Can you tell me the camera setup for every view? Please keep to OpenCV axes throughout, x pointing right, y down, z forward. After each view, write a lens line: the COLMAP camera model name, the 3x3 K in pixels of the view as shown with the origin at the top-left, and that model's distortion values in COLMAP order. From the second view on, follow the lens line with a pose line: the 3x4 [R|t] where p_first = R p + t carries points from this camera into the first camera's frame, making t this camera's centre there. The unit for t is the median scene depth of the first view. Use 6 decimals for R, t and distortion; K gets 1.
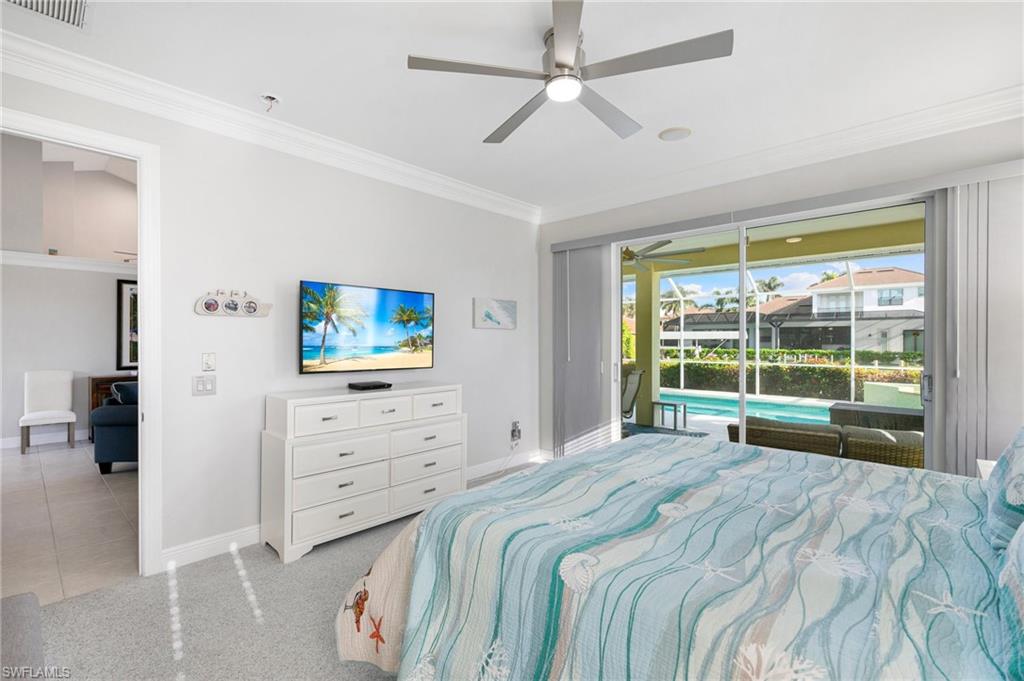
lens RADIAL K [[460.6, 0, 525.1], [0, 460.6, 340.9], [0, 0, 1]] dist [-0.001148, -0.001516]
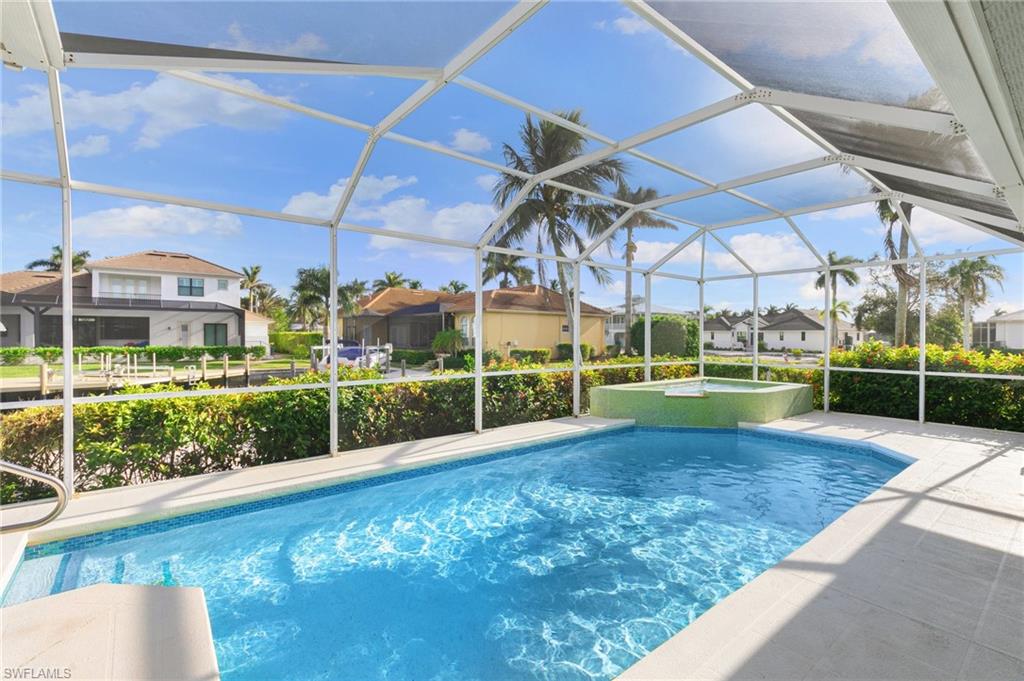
lens RADIAL K [[460.6, 0, 511.3], [0, 460.6, 334.3], [0, 0, 1]] dist [-0.001148, -0.001516]
pose [[0.148856, -0.001576, 0.988858, -0.006505], [0.003200, 0.999994, 0.001112, -0.000062], [-0.988854, 0.002999, 0.148860, 0.237431]]
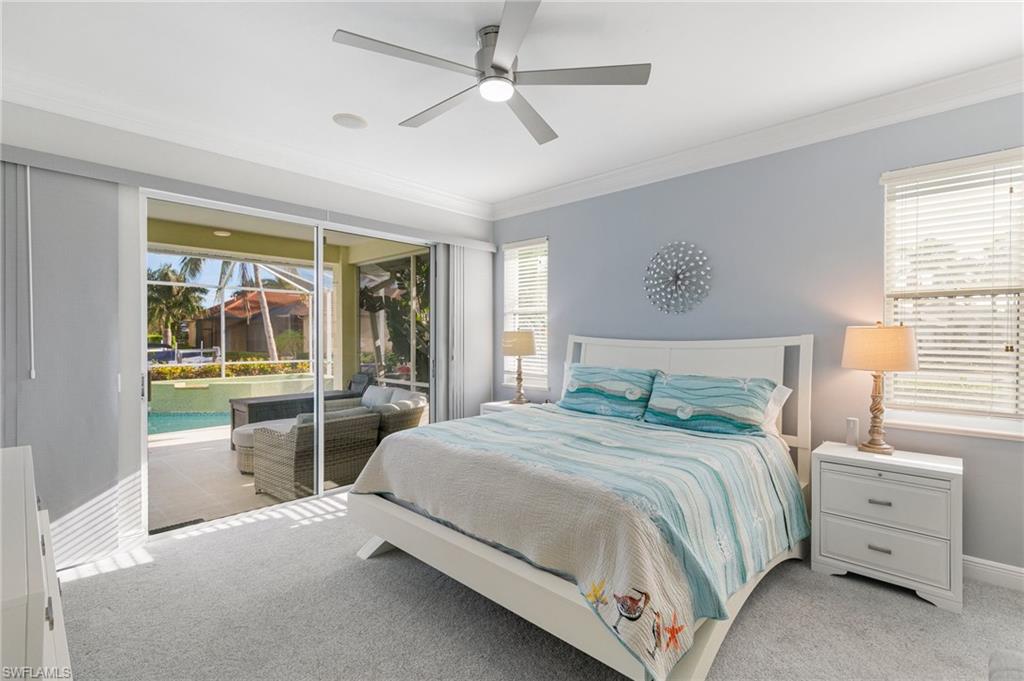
lens RADIAL K [[460.6, 0, 517.1], [0, 460.6, 343.3], [0, 0, 1]] dist [-0.001148, -0.001516]
pose [[0.006527, -0.018191, 0.999813, -0.044610], [0.007186, 0.999810, 0.018144, -0.000614], [-0.999953, 0.007066, 0.006656, 0.047988]]
